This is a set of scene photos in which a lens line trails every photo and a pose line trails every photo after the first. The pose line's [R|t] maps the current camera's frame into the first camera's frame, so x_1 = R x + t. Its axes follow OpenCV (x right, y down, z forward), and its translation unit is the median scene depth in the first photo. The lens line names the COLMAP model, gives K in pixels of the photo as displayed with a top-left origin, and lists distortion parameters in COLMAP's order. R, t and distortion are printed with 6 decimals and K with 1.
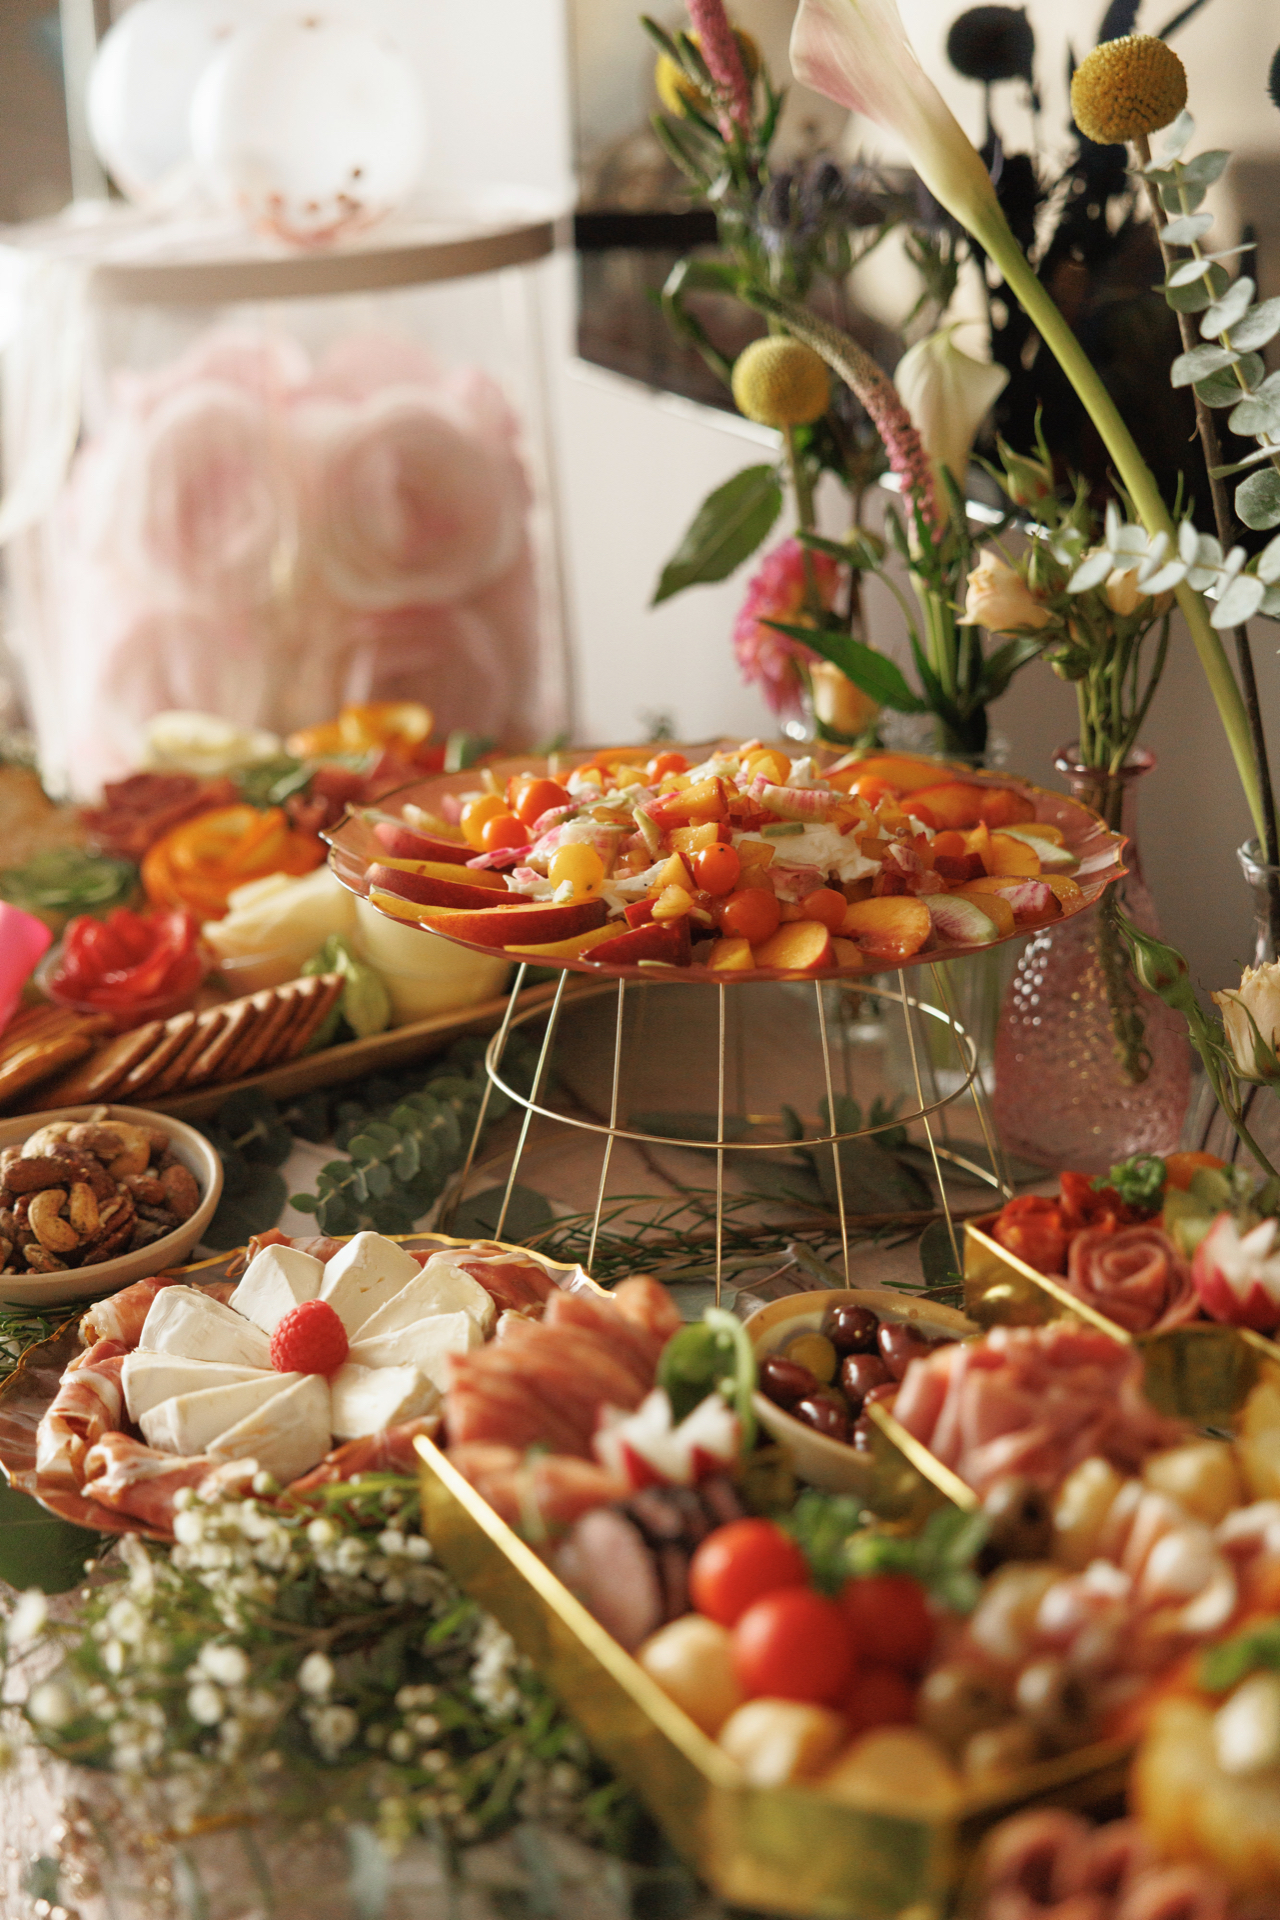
lens RADIAL K [[3096.1, 0, 640.0], [0, 3096.1, 960.0], [0, 0, 1]] dist [0.030282, 0.072333]
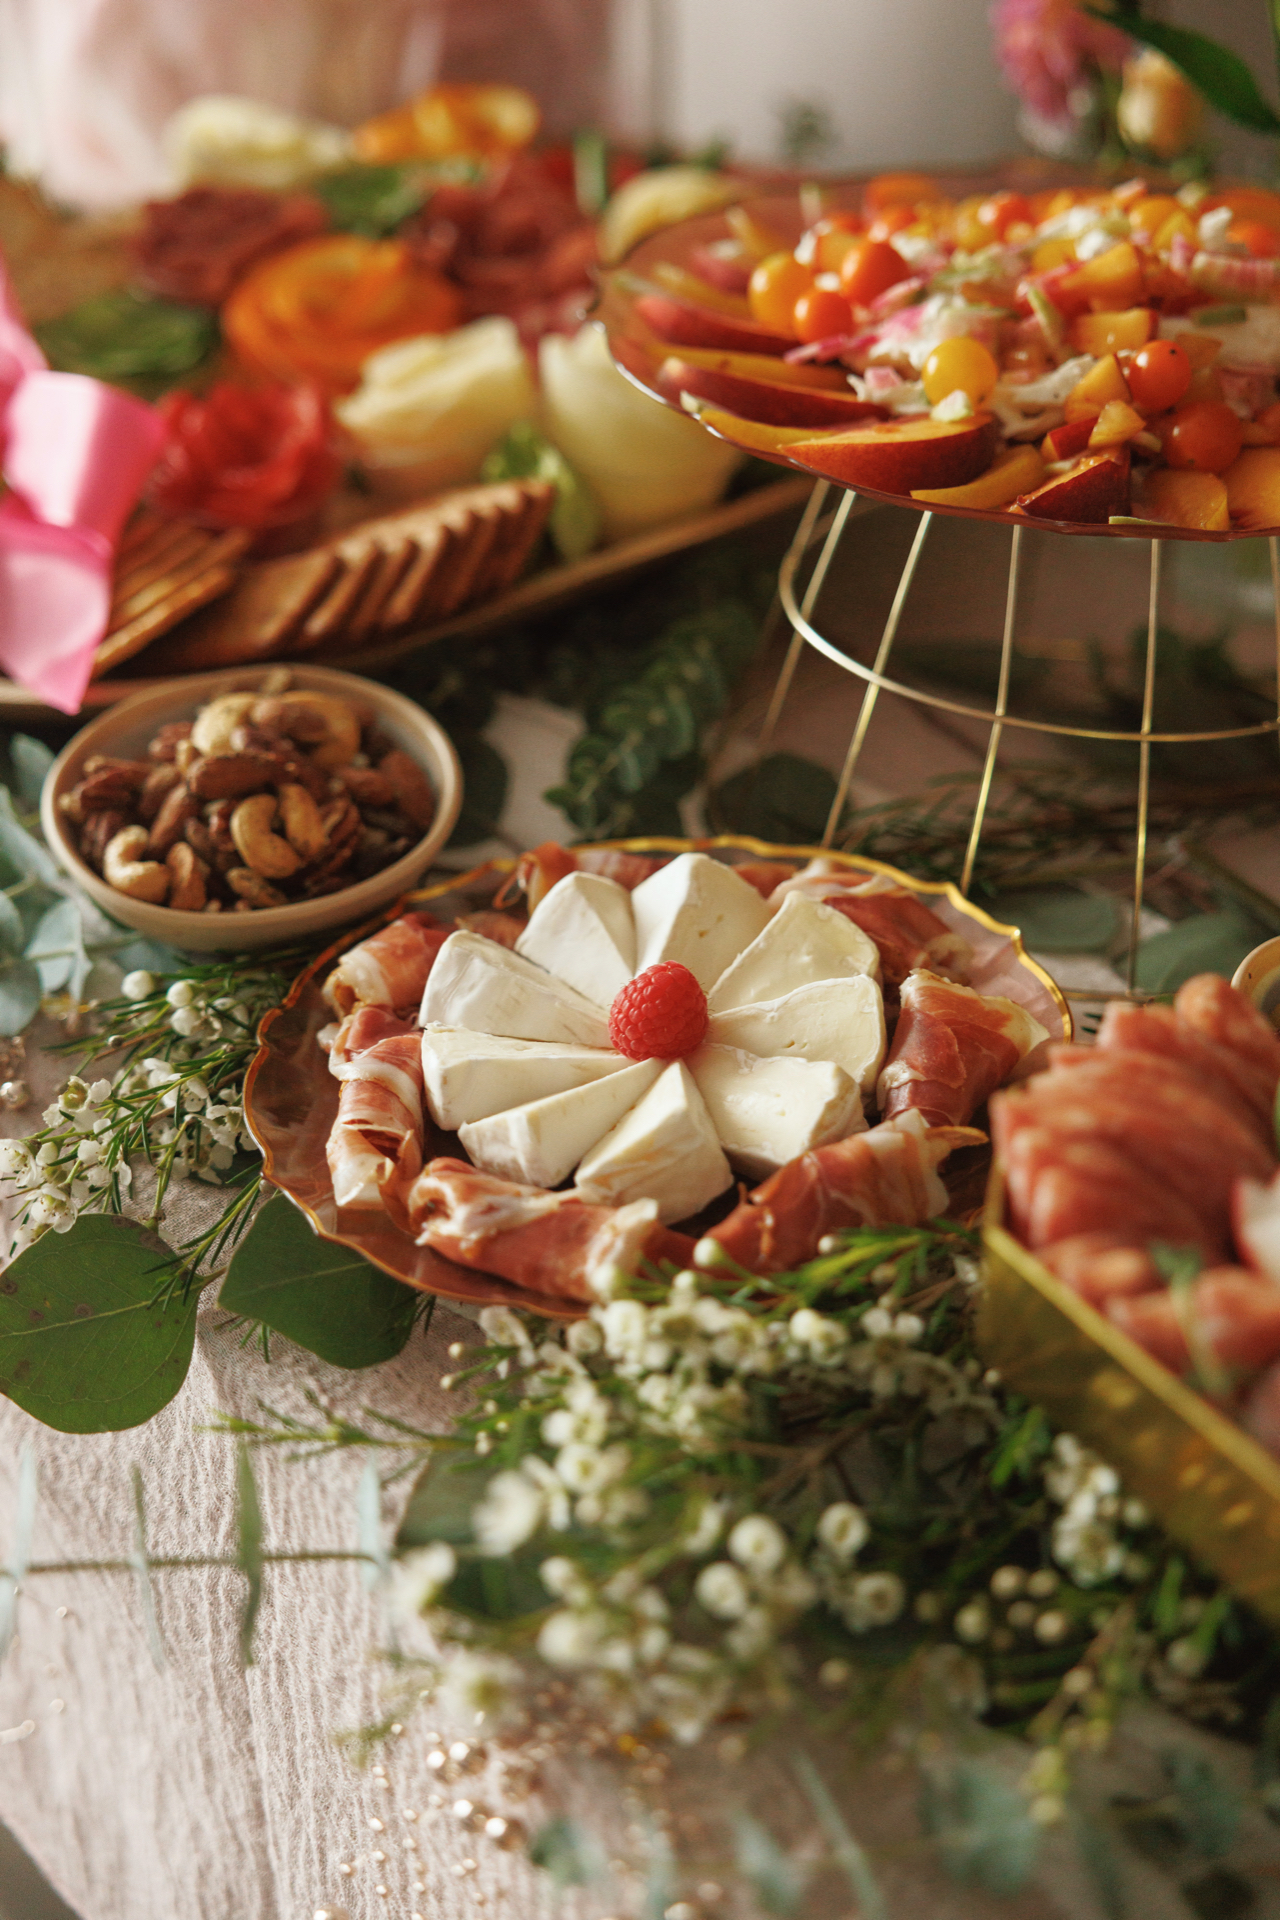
lens RADIAL K [[3096.1, 0, 640.0], [0, 3096.1, 960.0], [0, 0, 1]] dist [0.030282, 0.072333]
pose [[0.993365, -0.025780, 0.112079, -0.189681], [0.000377, 0.975277, 0.220985, -0.057743], [-0.115005, -0.219476, 0.968816, 0.247888]]
